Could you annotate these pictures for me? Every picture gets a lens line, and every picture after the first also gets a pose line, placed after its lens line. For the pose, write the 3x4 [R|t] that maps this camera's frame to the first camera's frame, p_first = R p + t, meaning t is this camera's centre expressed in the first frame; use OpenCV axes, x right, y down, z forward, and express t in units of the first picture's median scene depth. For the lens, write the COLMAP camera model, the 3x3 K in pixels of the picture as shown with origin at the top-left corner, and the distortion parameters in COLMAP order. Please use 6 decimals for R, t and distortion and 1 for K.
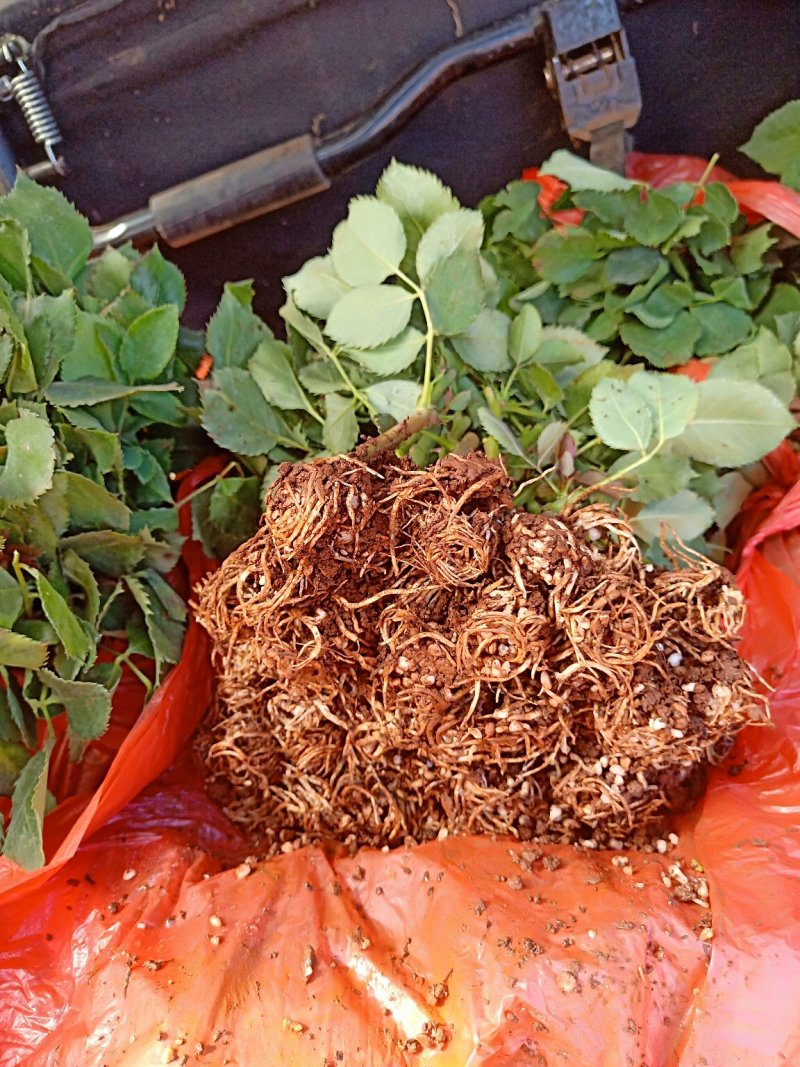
lens RADIAL K [[862.9, 0, 399.1], [0, 862.9, 537.3], [0, 0, 1]] dist [-0.008831, -0.000588]
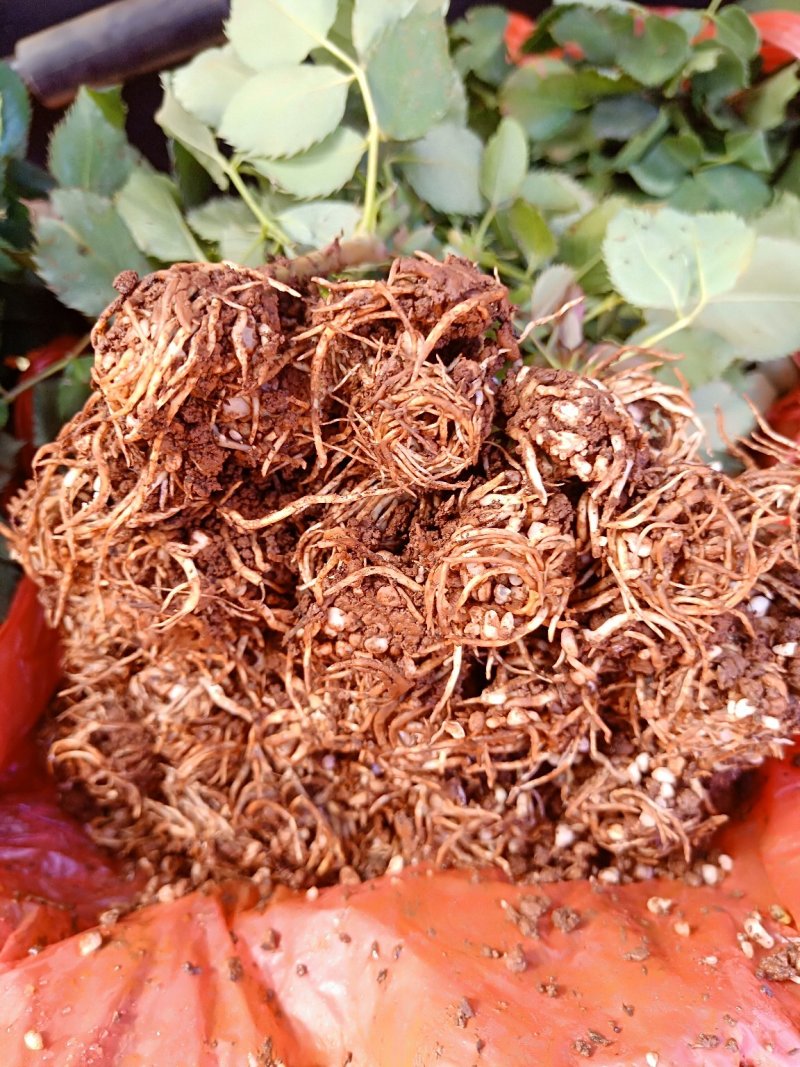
lens RADIAL K [[862.9, 0, 399.5], [0, 862.9, 529.9], [0, 0, 1]] dist [-0.008831, -0.000588]
pose [[0.997120, -0.006492, 0.075565, 0.003569], [0.003313, 0.999107, 0.042114, 0.055996], [-0.075771, -0.041742, 0.996251, 0.379075]]
